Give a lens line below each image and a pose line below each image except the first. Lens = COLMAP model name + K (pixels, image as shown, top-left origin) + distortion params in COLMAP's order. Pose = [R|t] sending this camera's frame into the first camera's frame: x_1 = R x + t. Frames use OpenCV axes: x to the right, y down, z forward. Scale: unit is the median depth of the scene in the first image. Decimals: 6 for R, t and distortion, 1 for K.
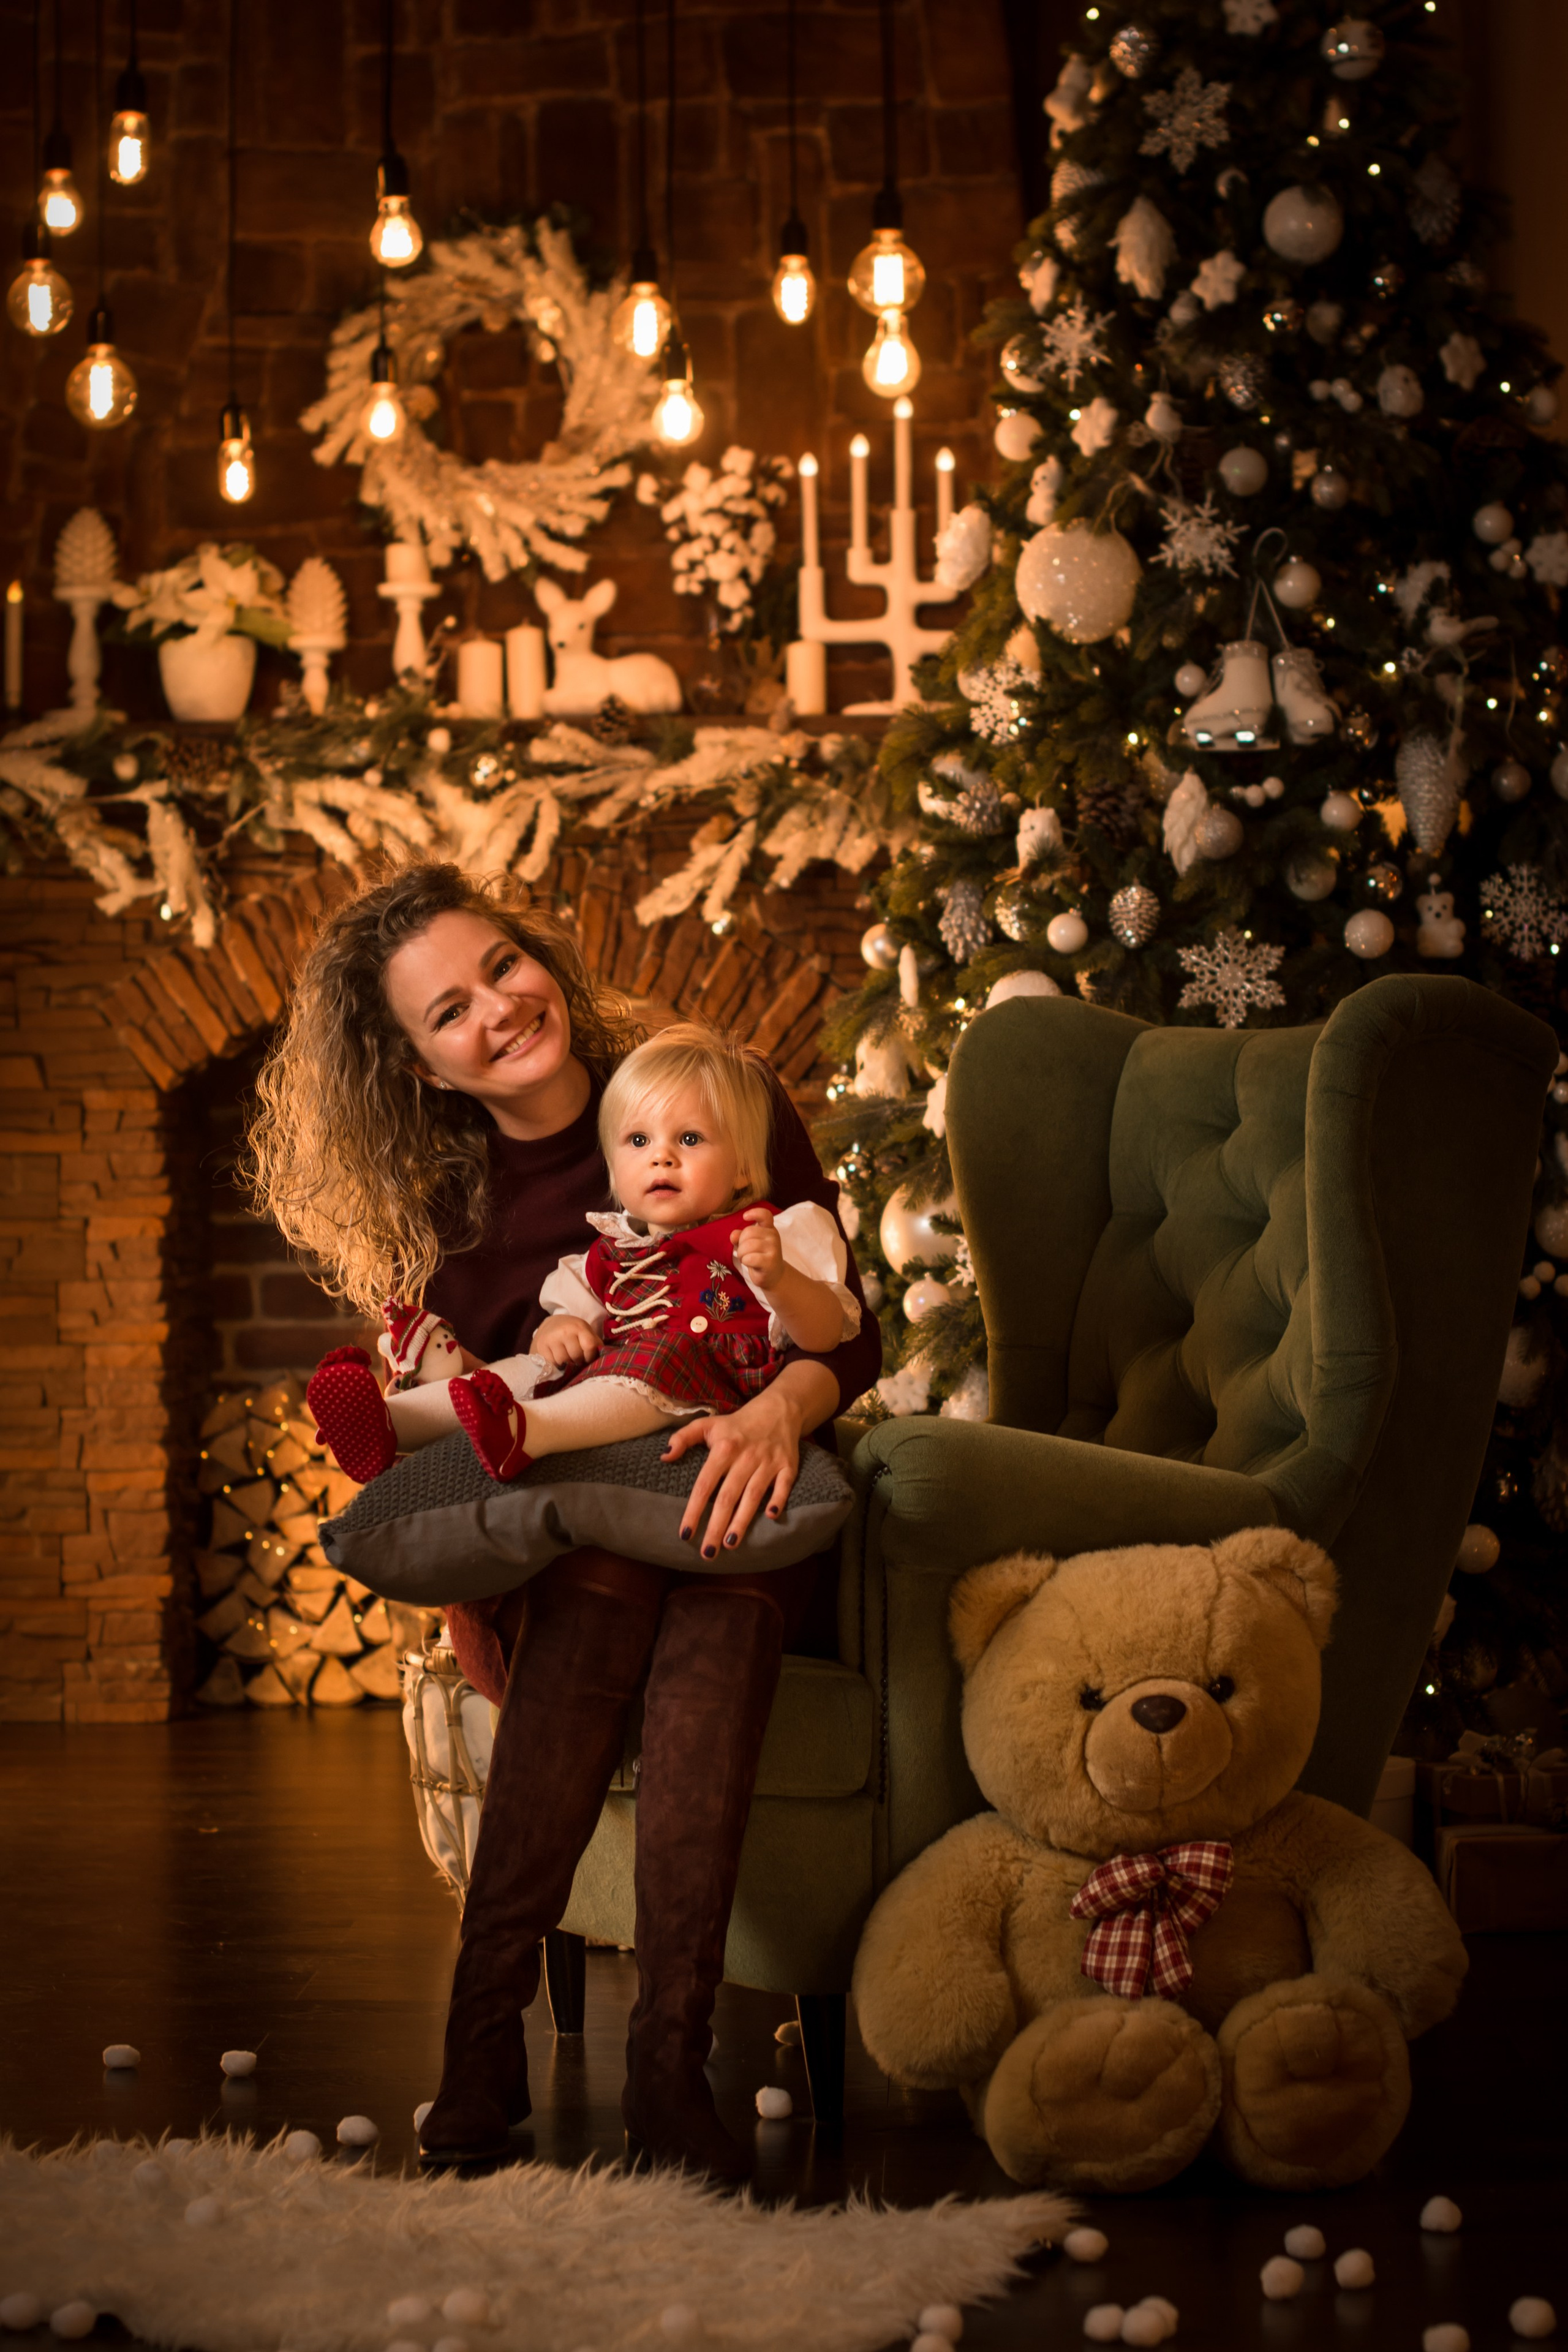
lens RADIAL K [[5300.9, 0, 784.0], [0, 5300.9, 1176.0], [0, 0, 1]] dist [-0.136825, 0.039379]
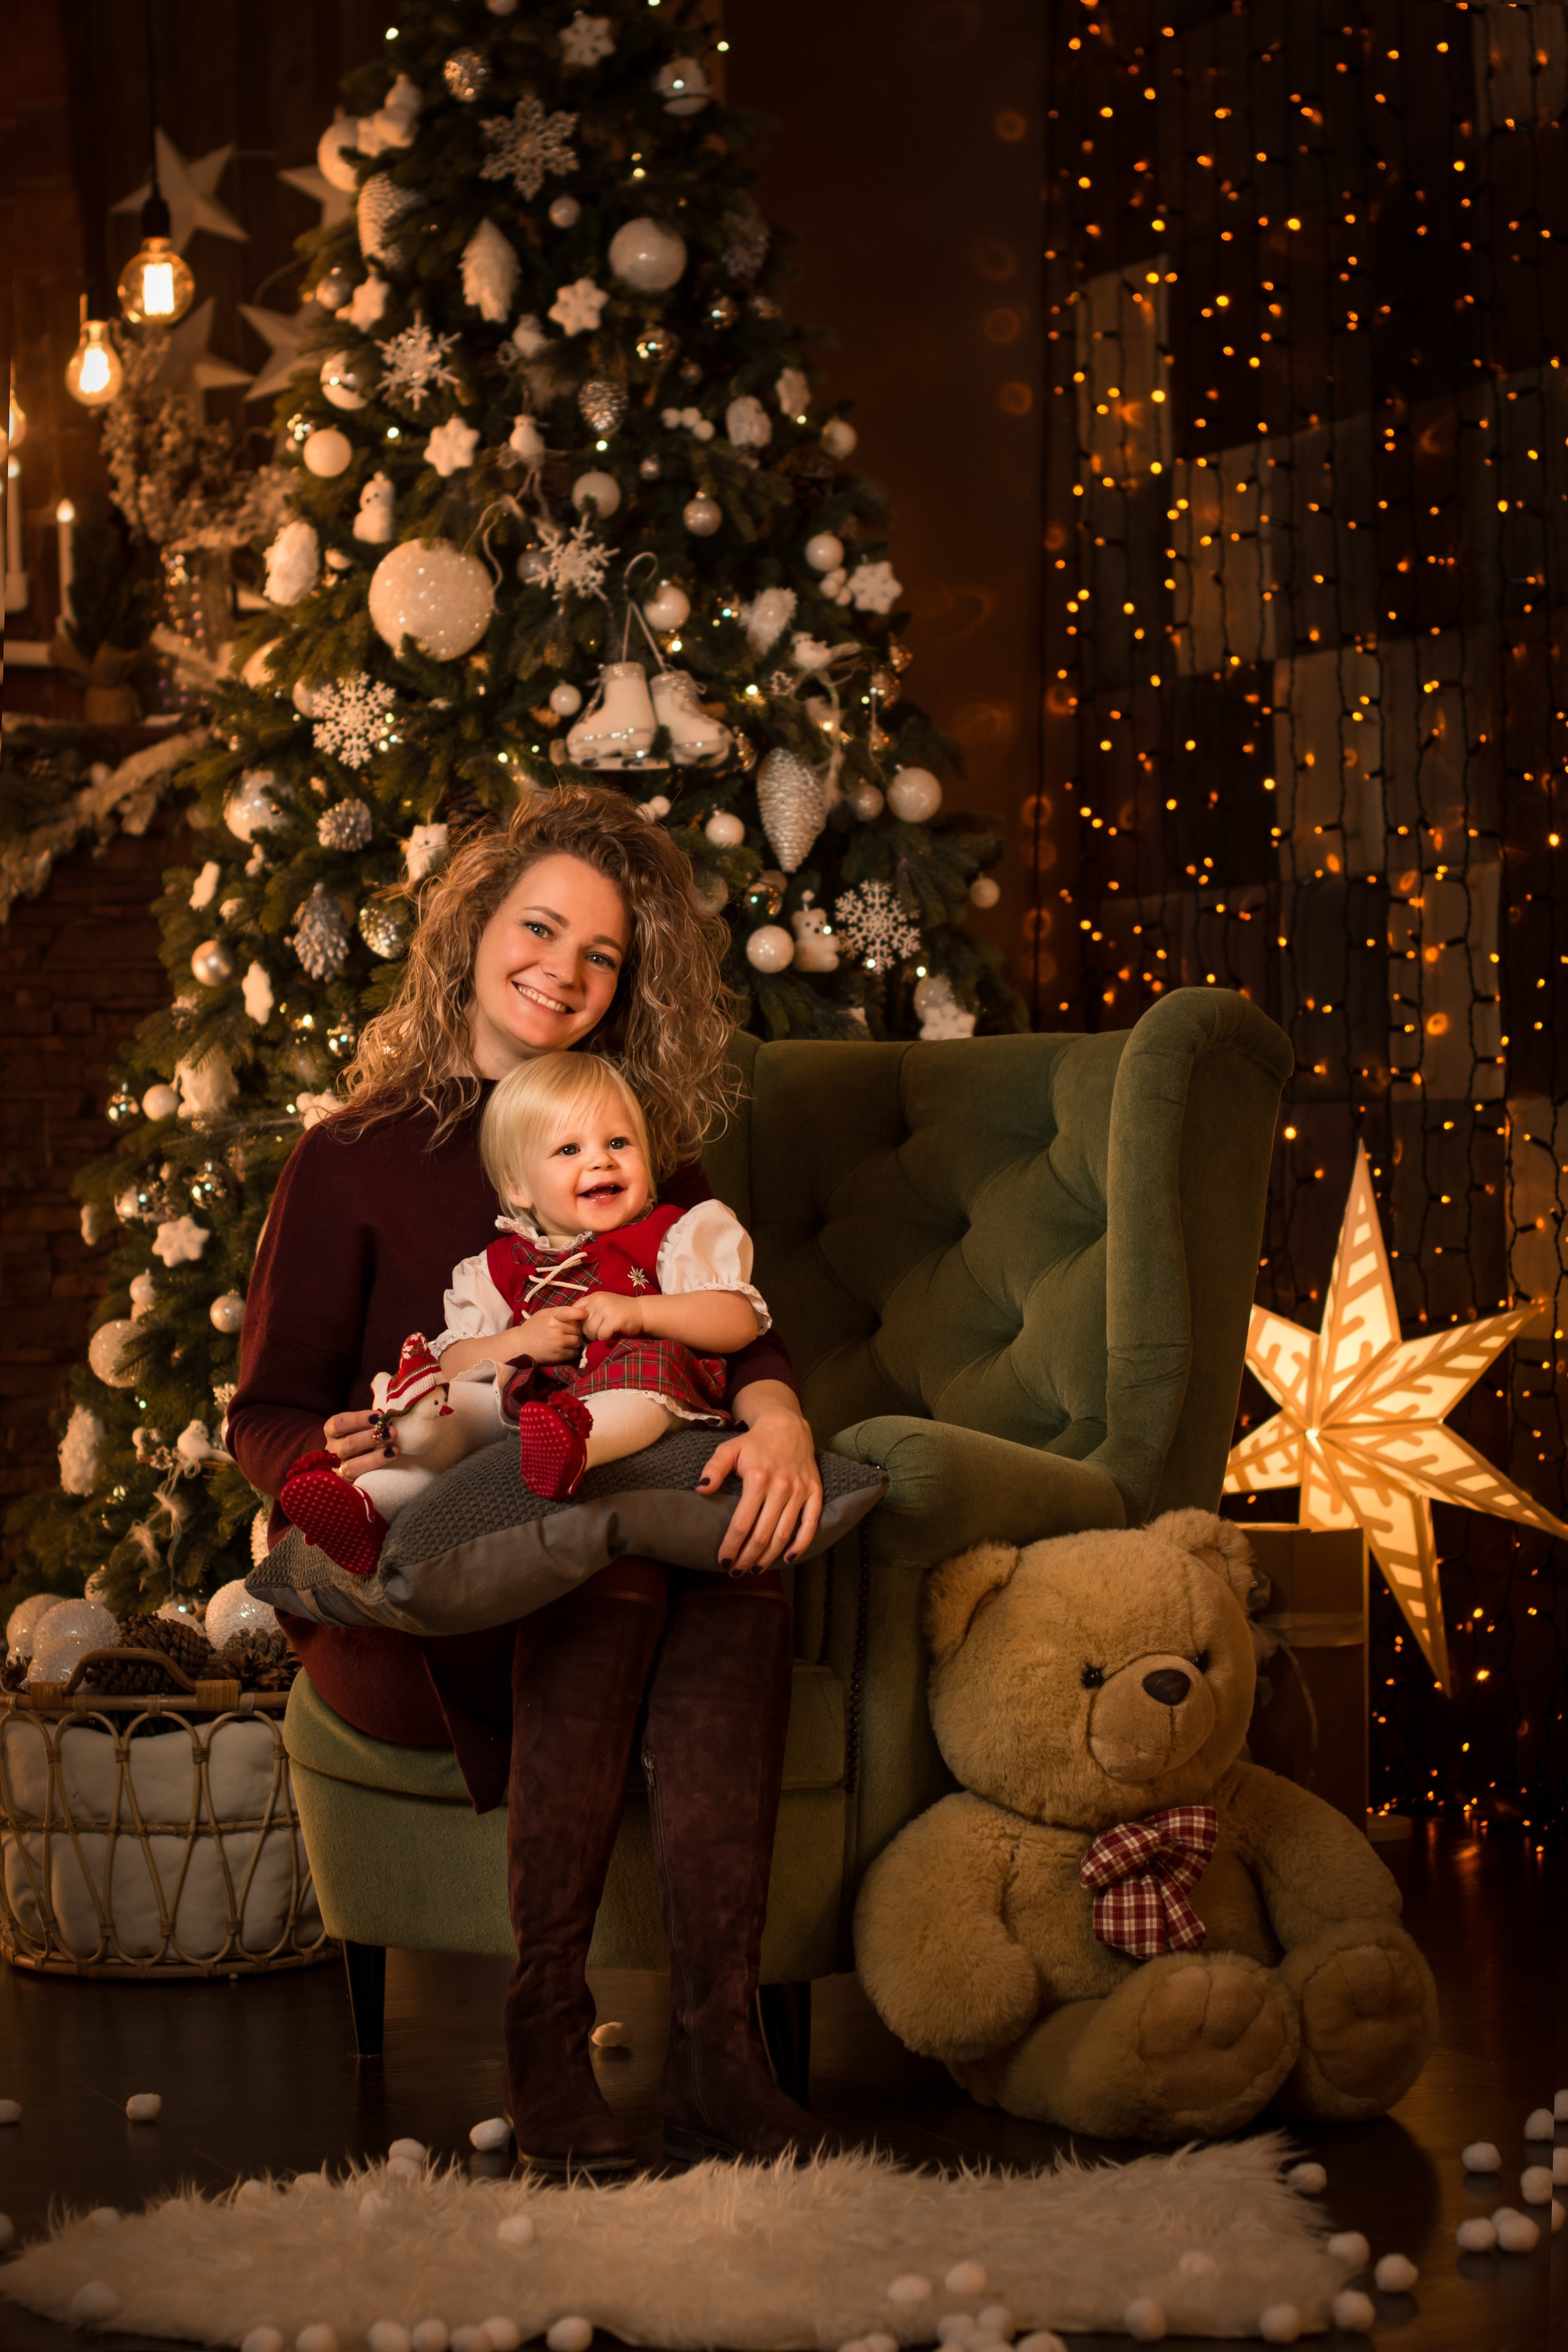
lens RADIAL K [[5517.7, 0, 784.0], [0, 5517.7, 1176.0], [0, 0, 1]] dist [-0.138728, 0.032583]
pose [[0.918180, -0.018082, 0.395751, -0.300615], [0.019708, 0.999806, -0.000044, -0.001435], [-0.395673, 0.007840, 0.918358, 0.012091]]
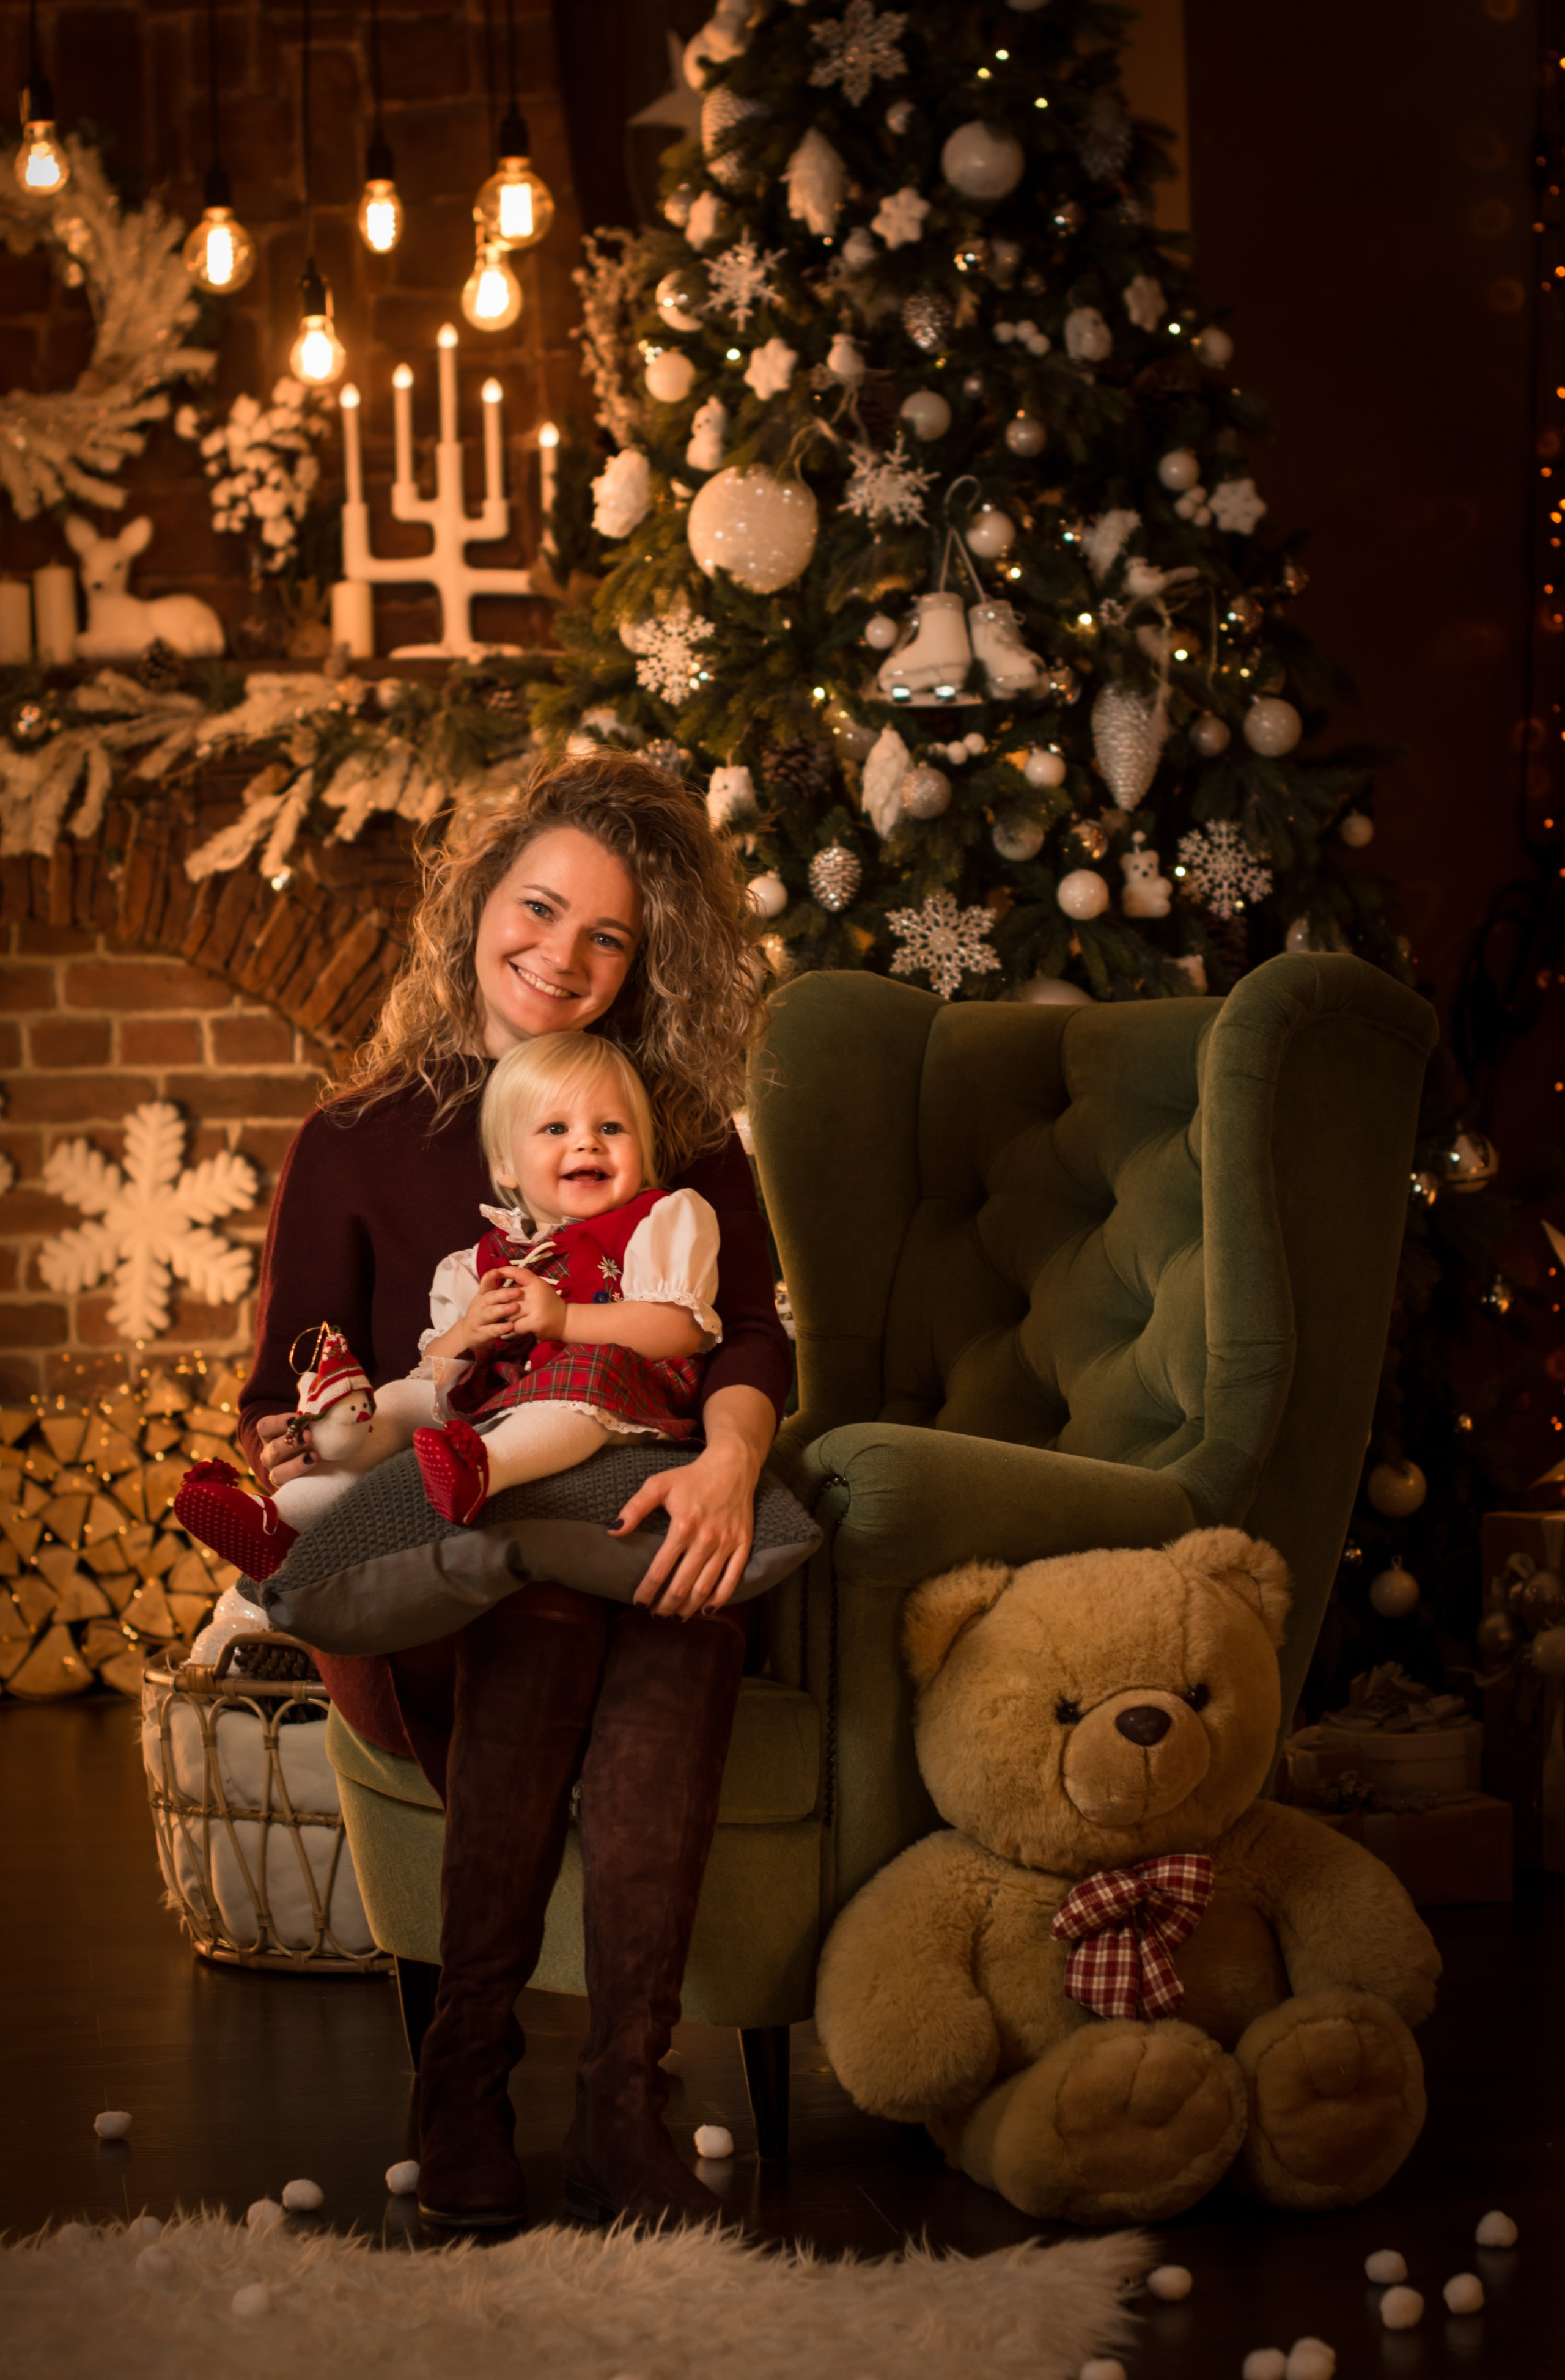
lens RADIAL K [[5471.5, 0, 782.5], [0, 5471.5, 1190.0], [0, 0, 1]] dist [-0.149599, 0.188193]
pose [[0.984159, -0.020157, 0.176139, -0.117041], [0.016707, 0.999639, 0.021047, -0.013059], [-0.176500, -0.017771, 0.984140, 0.018963]]
